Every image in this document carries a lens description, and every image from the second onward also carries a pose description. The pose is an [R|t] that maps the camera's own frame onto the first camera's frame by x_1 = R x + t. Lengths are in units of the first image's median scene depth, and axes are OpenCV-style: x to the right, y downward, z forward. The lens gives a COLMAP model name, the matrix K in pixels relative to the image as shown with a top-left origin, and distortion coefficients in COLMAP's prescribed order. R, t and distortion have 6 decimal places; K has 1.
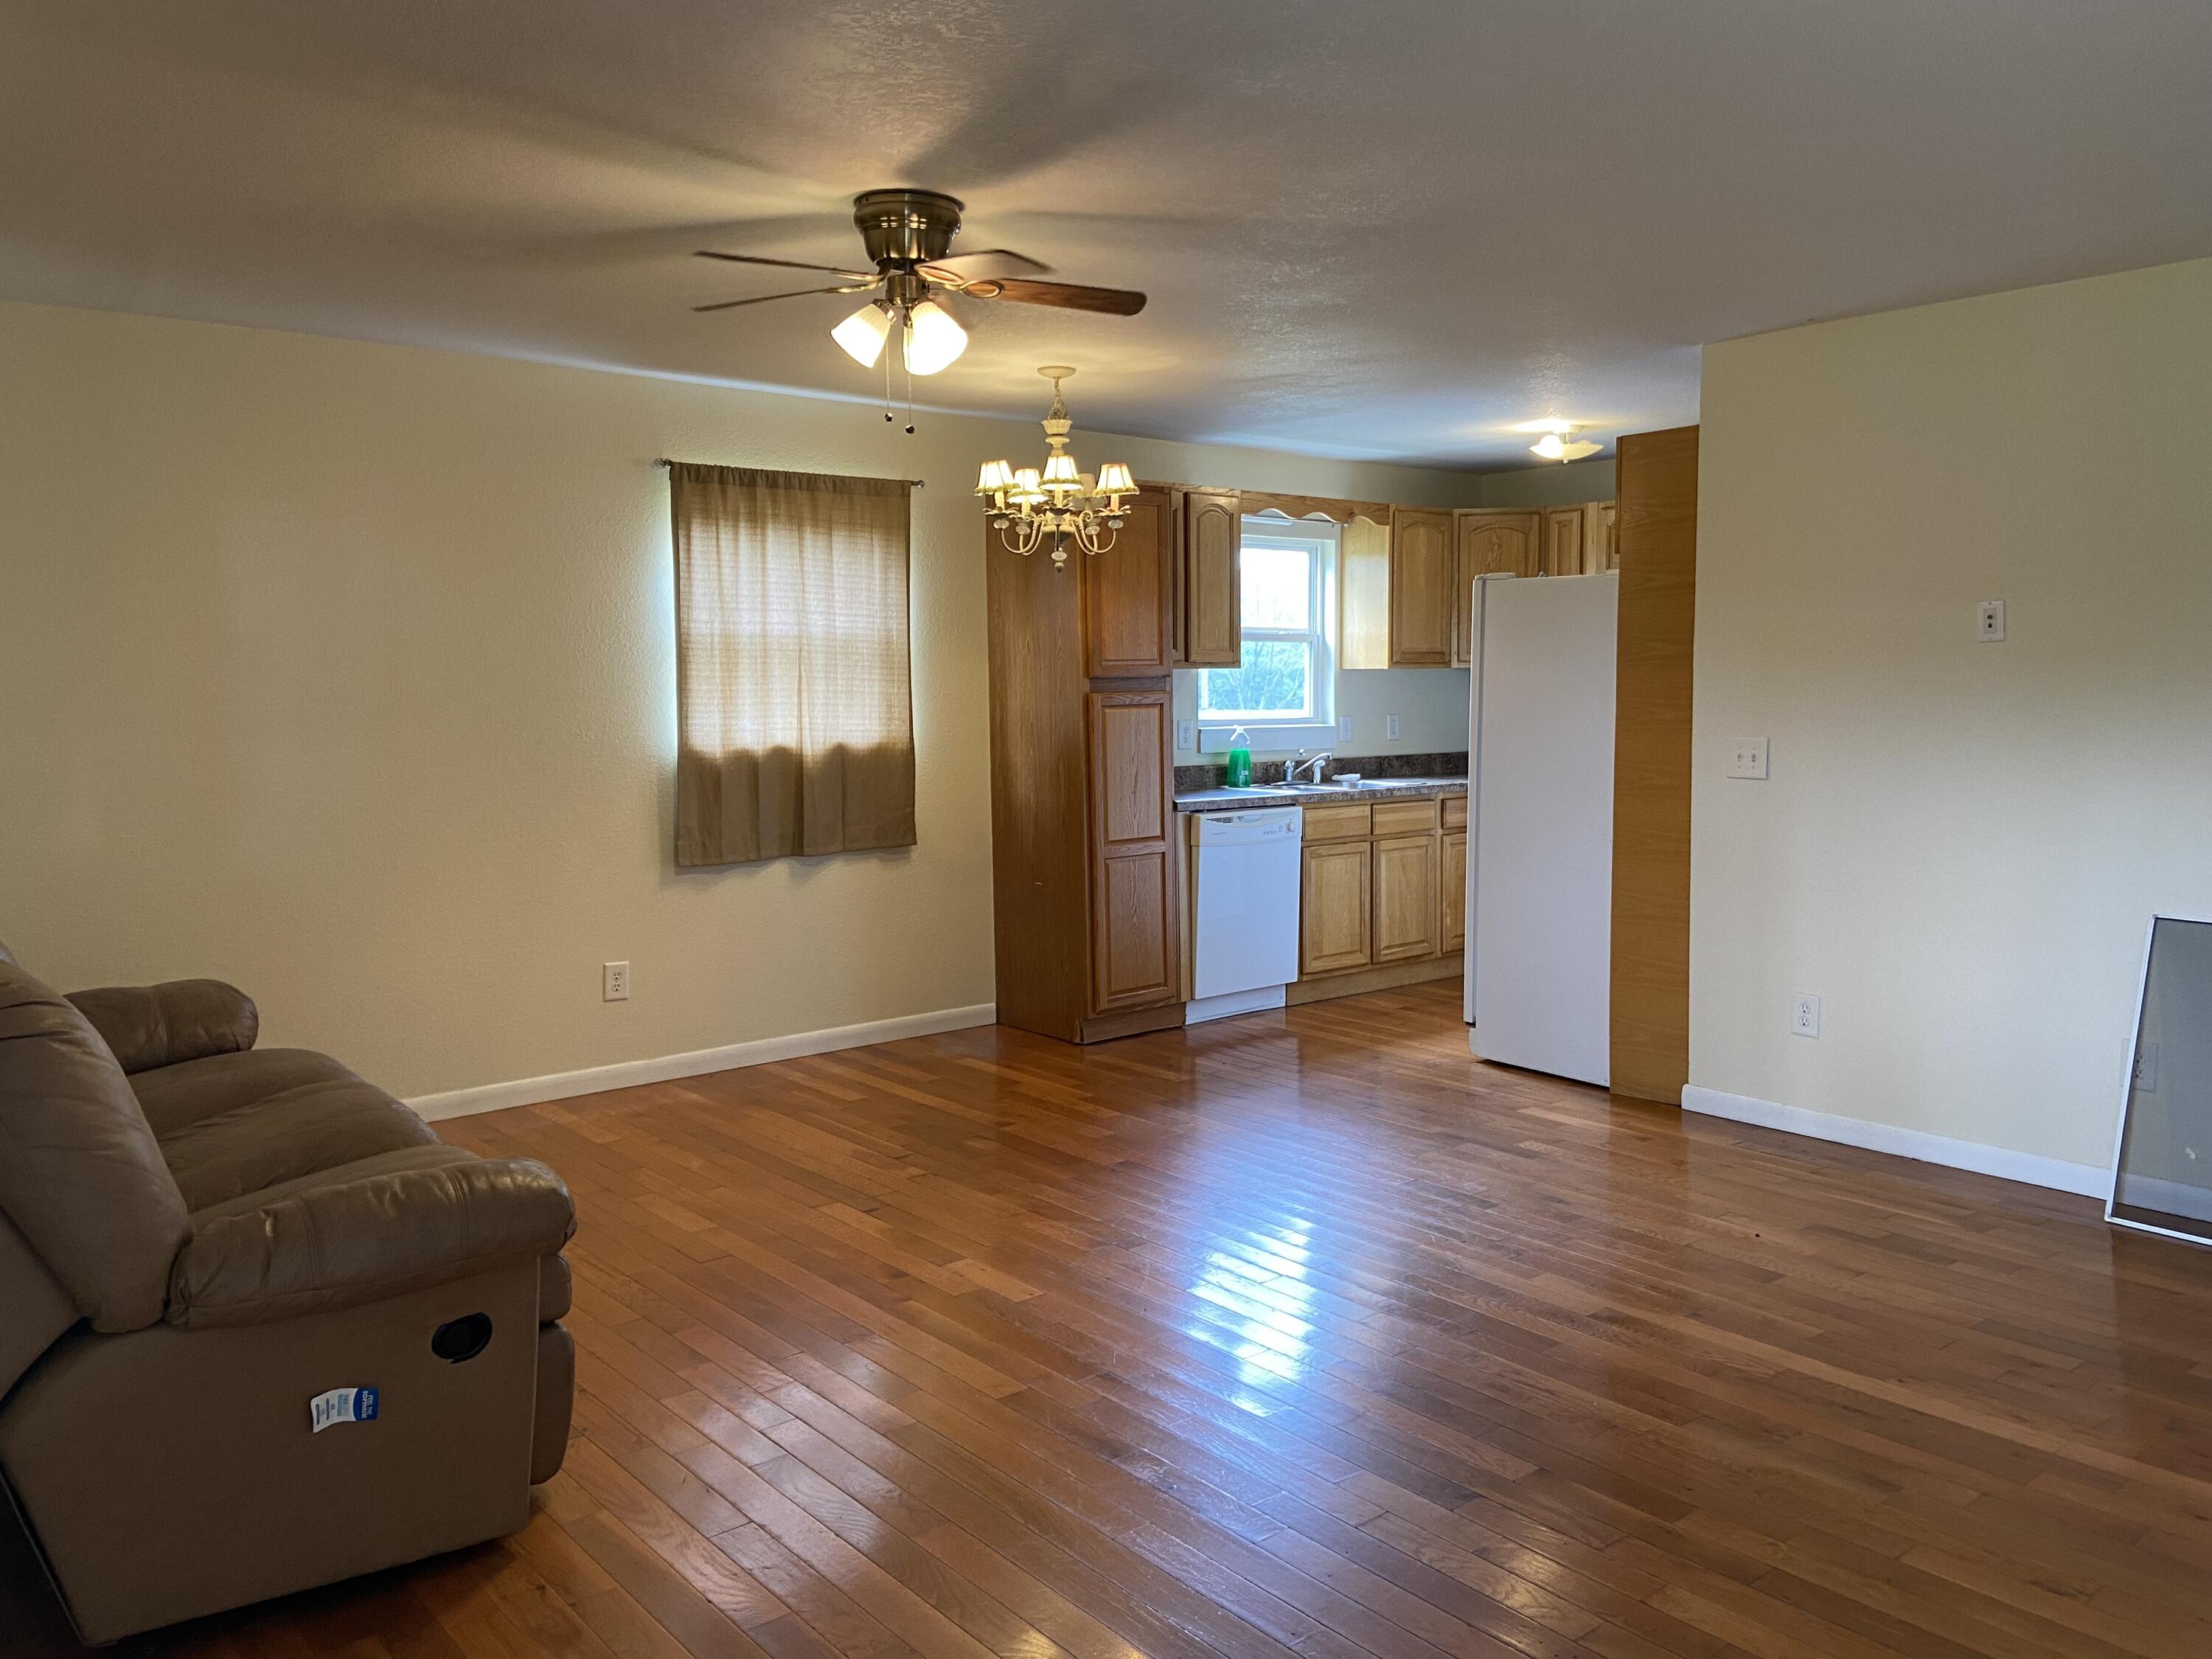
lens RADIAL K [[1694.8, 0, 1100.7], [0, 1694.8, 744.0], [0, 0, 1]] dist [0.046366, -0.004552]
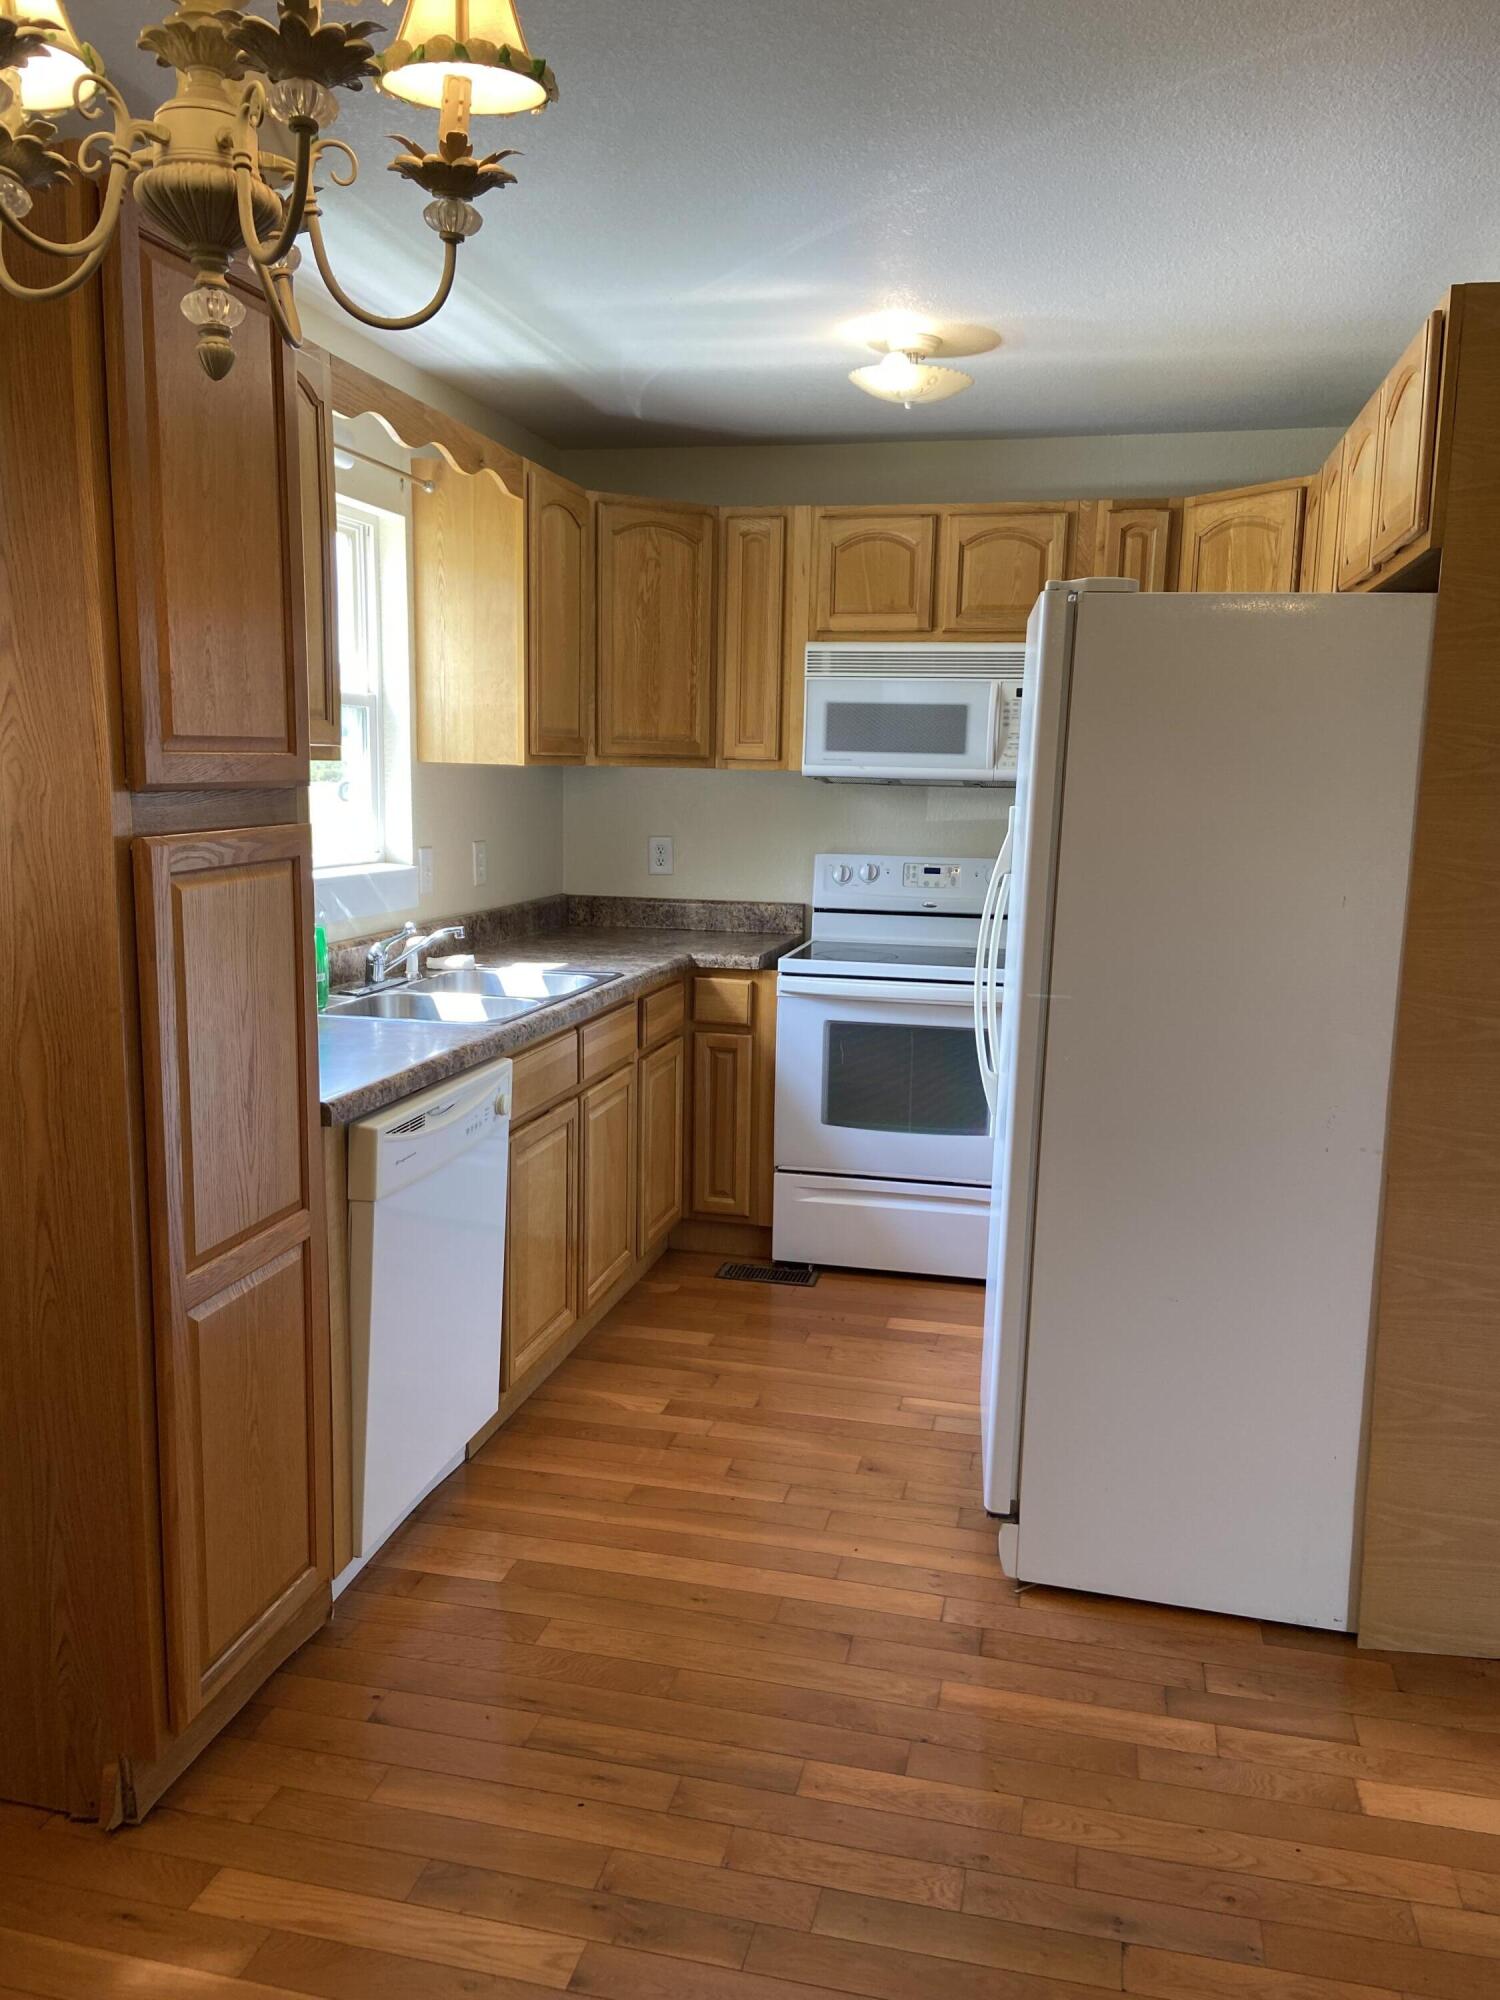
lens RADIAL K [[1498.2, 0, 750.0], [0, 1498.2, 1000.0], [0, 0, 1]] dist [0.130337, -0.135539]
pose [[0.806512, -0.070722, 0.586972, -0.084259], [0.002644, 0.993241, 0.116038, -0.031995], [-0.591212, -0.092034, 0.801248, 0.682060]]
